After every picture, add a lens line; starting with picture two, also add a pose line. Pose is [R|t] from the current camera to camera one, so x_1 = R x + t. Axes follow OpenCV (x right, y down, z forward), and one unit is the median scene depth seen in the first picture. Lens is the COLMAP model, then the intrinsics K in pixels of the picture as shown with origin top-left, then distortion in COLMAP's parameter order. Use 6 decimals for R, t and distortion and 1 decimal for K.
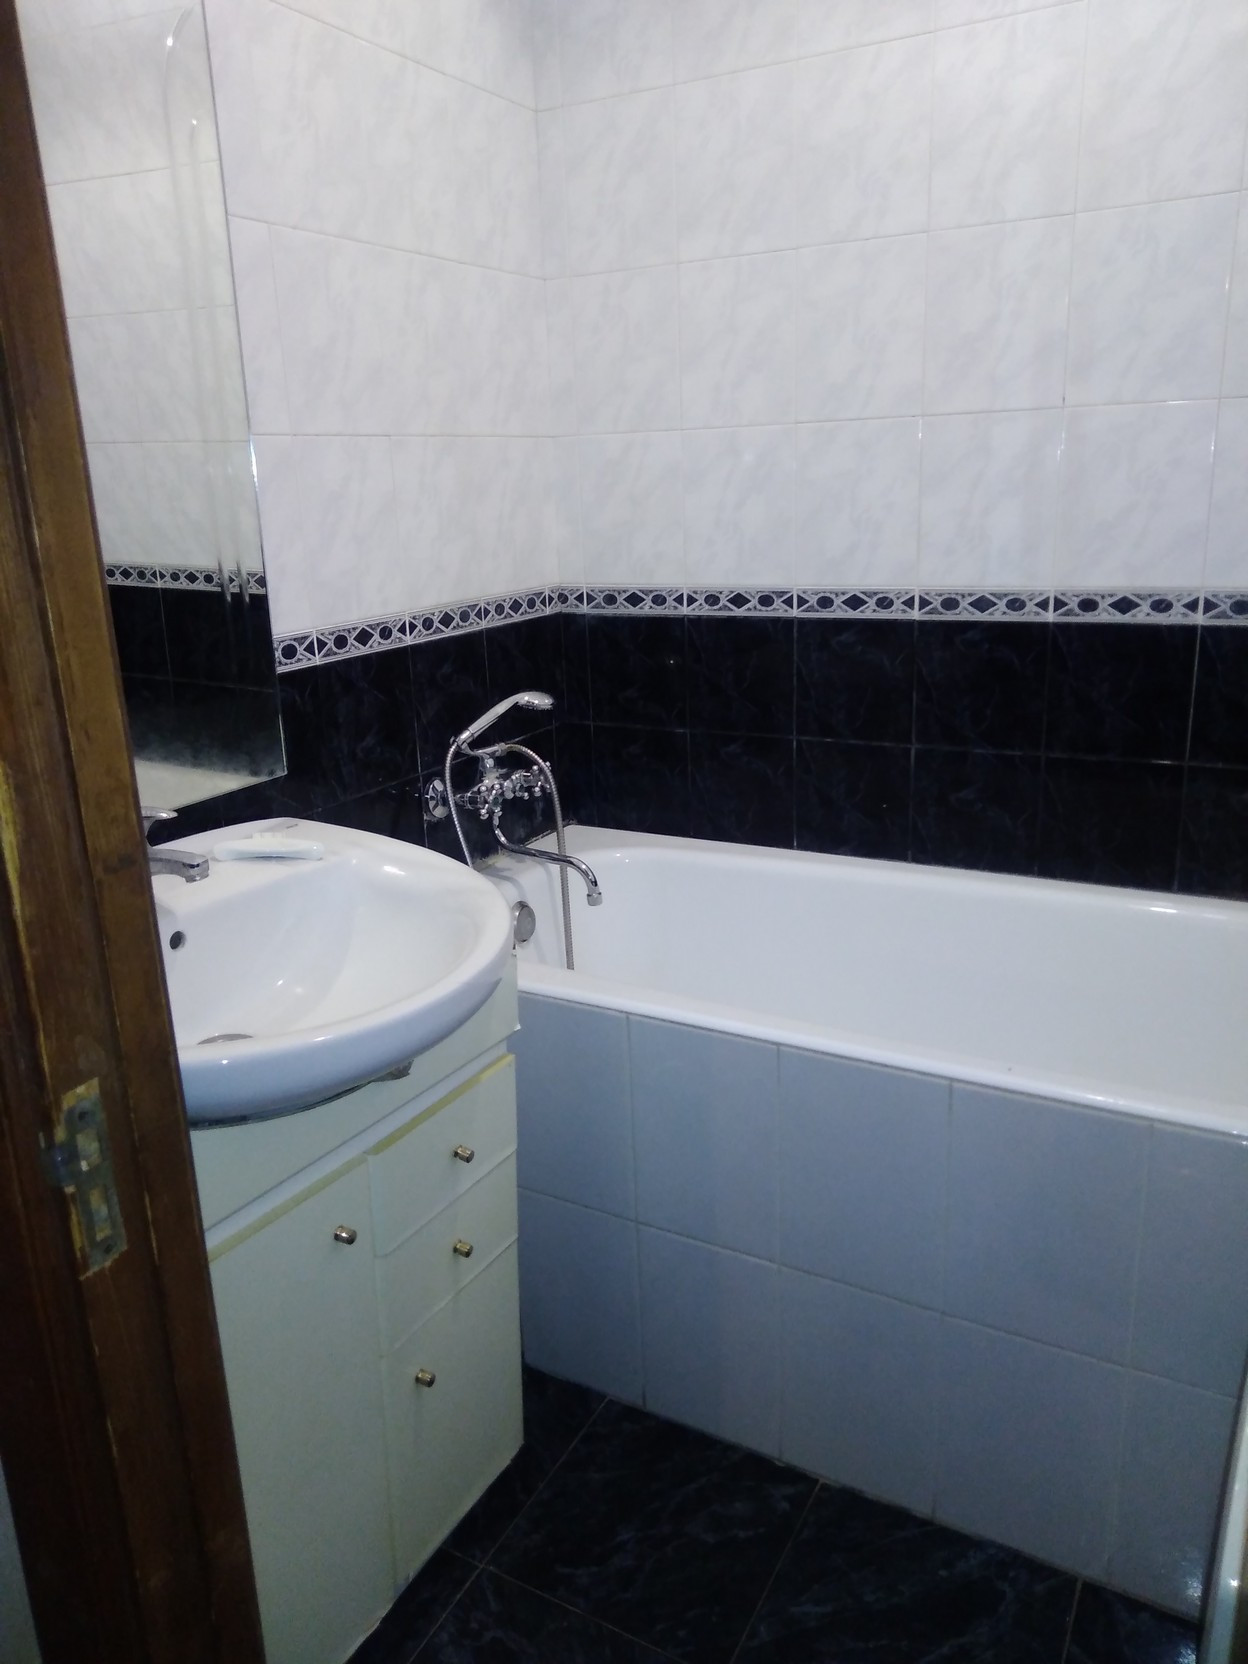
lens RADIAL K [[1212.3, 0, 624.0], [0, 1212.3, 832.0], [0, 0, 1]] dist [0.046983, -0.072025]
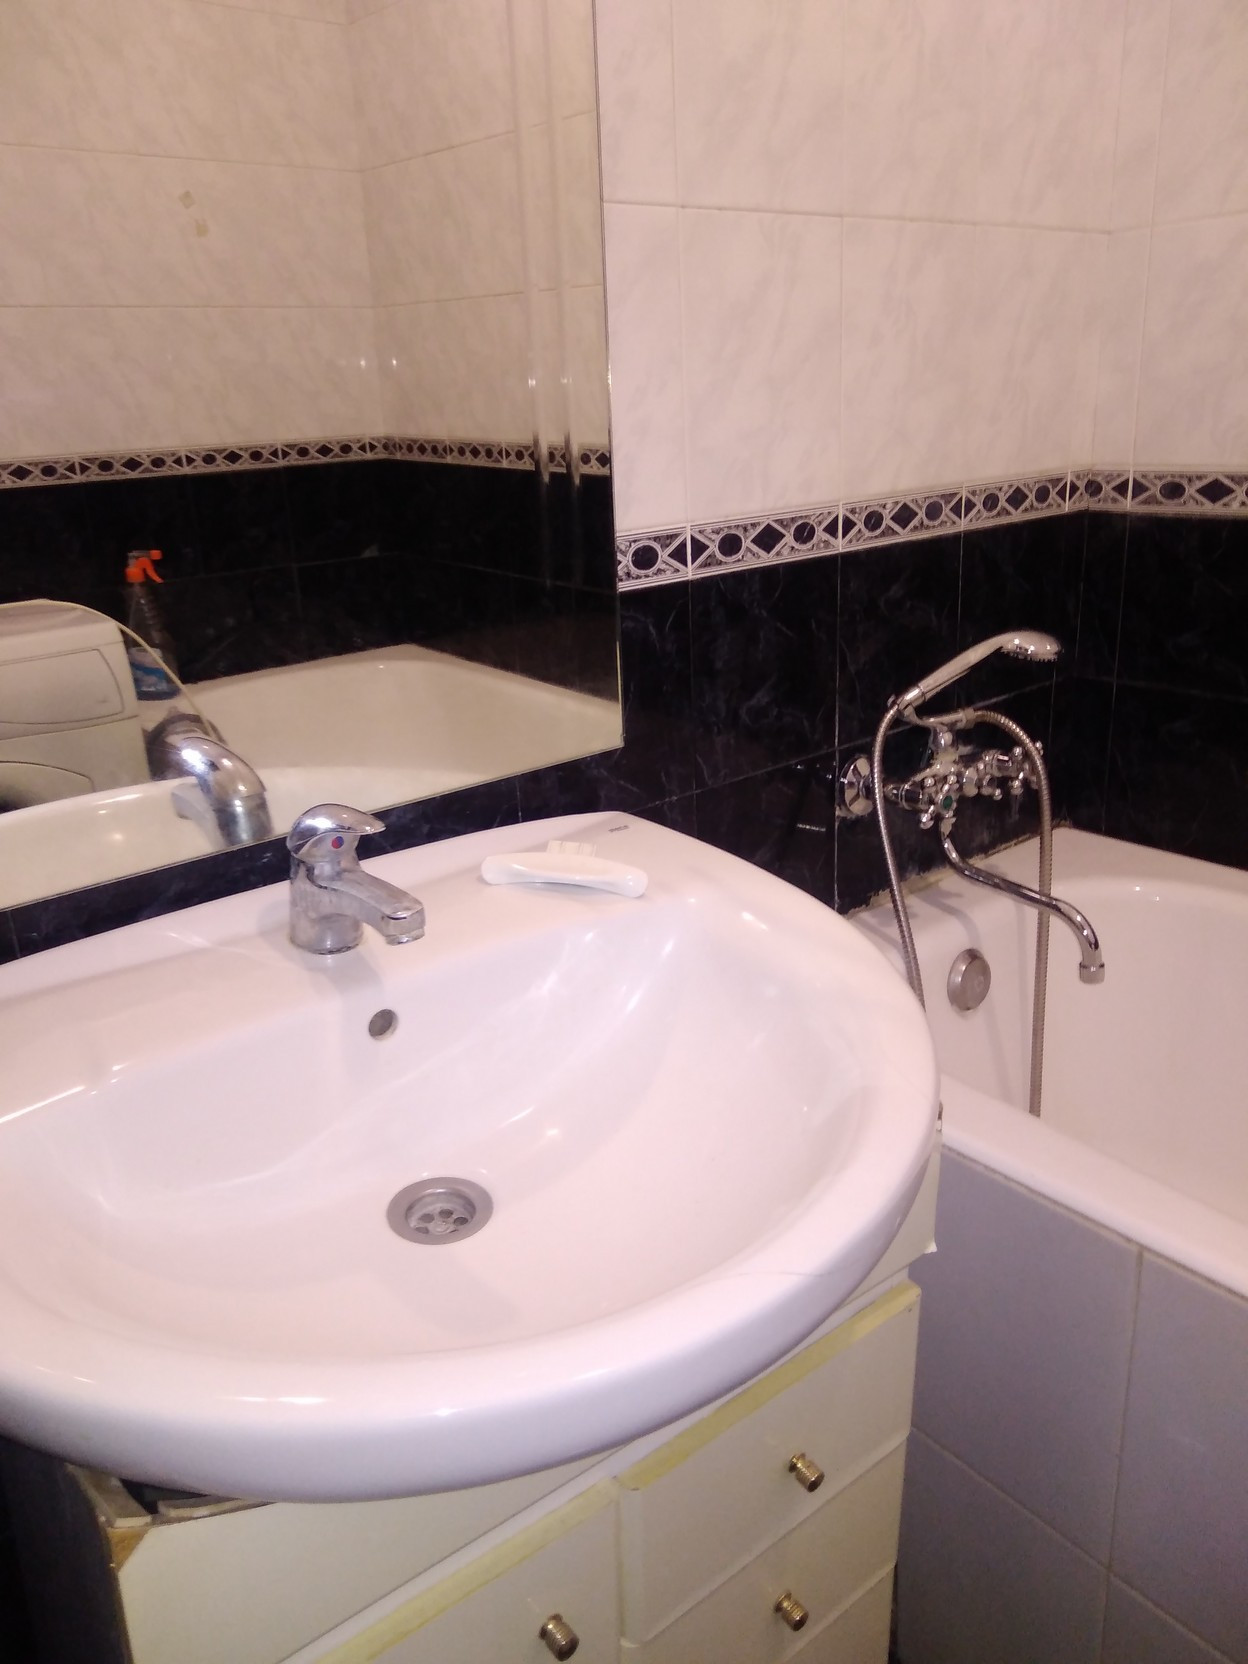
lens RADIAL K [[1212.3, 0, 624.0], [0, 1212.3, 832.0], [0, 0, 1]] dist [0.046983, -0.072025]
pose [[0.925054, 0.118070, -0.361020, -0.028775], [-0.091046, 0.991677, 0.091034, -0.051789], [0.368764, -0.051342, 0.928104, 0.327997]]
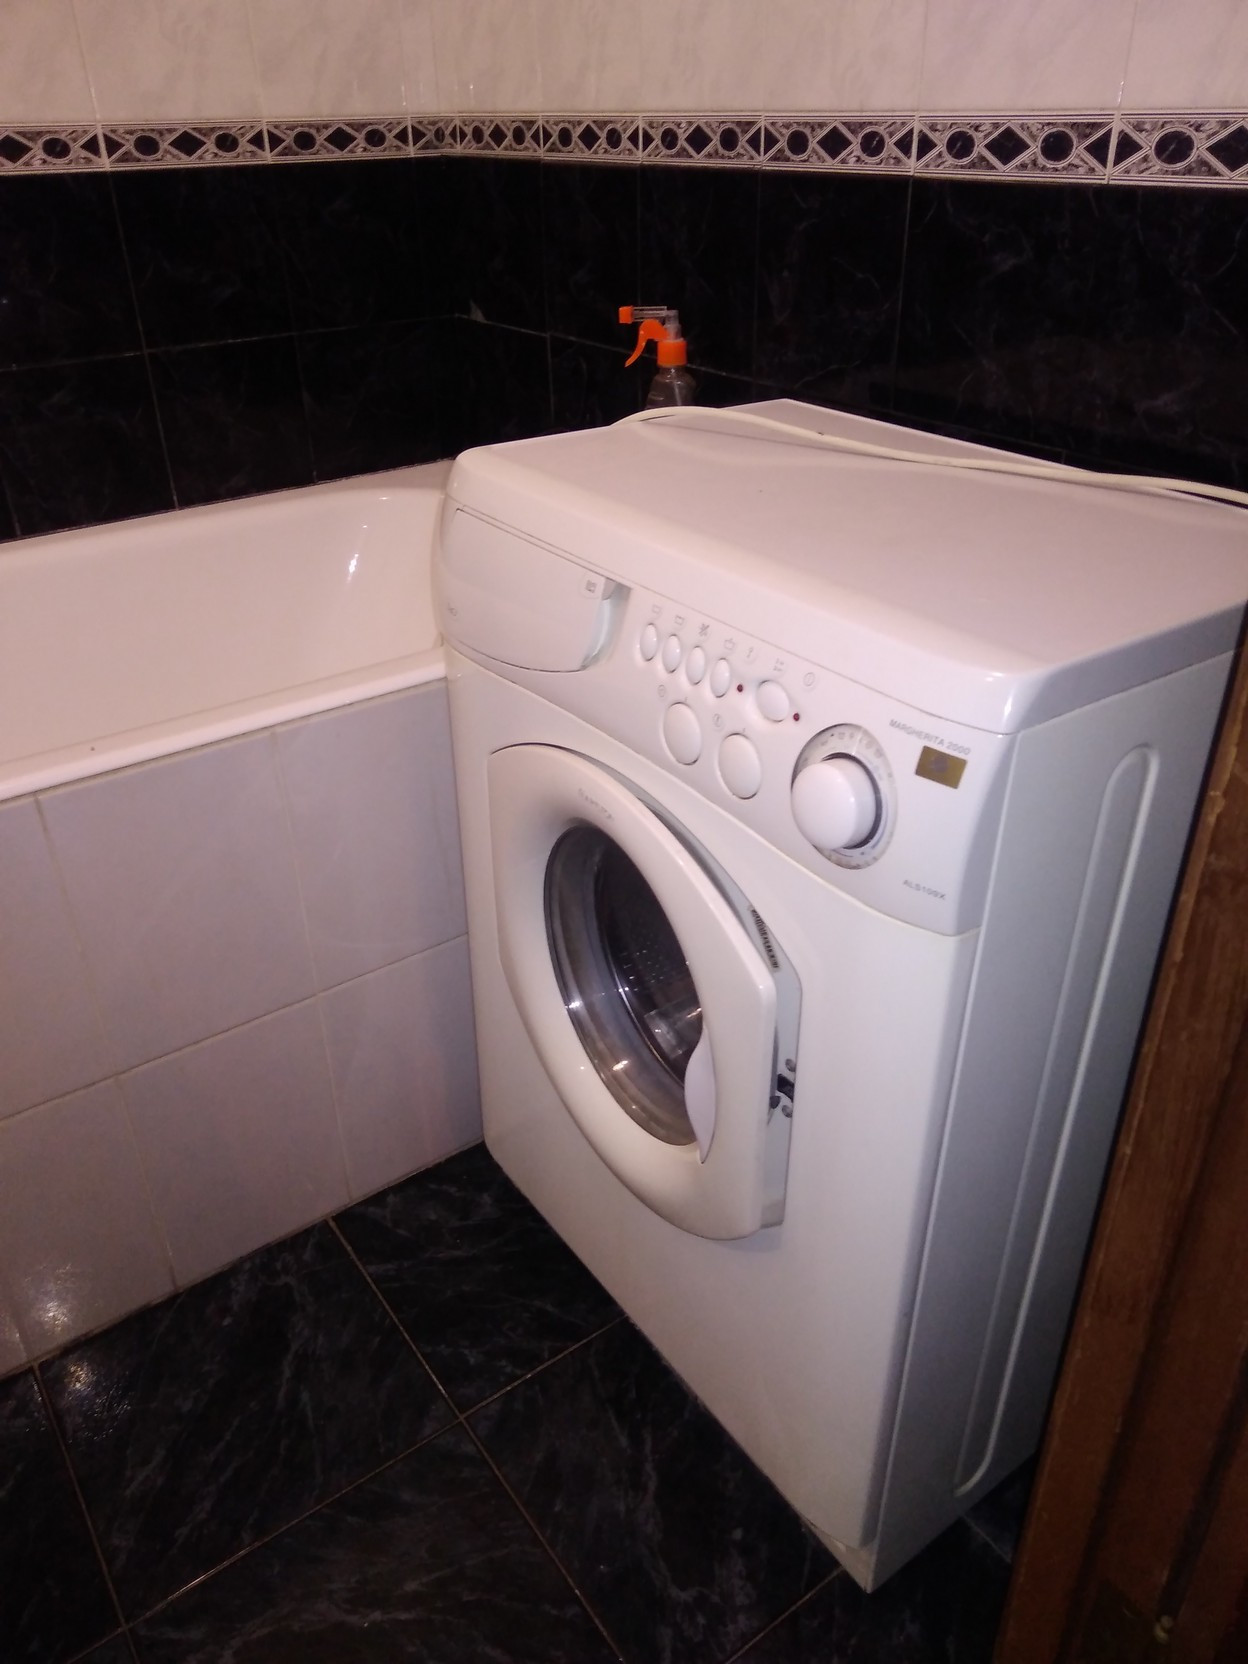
lens RADIAL K [[1212.3, 0, 624.0], [0, 1212.3, 832.0], [0, 0, 1]] dist [0.046983, -0.072025]
pose [[-0.450040, 0.579729, -0.679248, 0.439064], [-0.125599, 0.711977, 0.690879, -0.303900], [0.884132, 0.396236, -0.247605, 1.104427]]
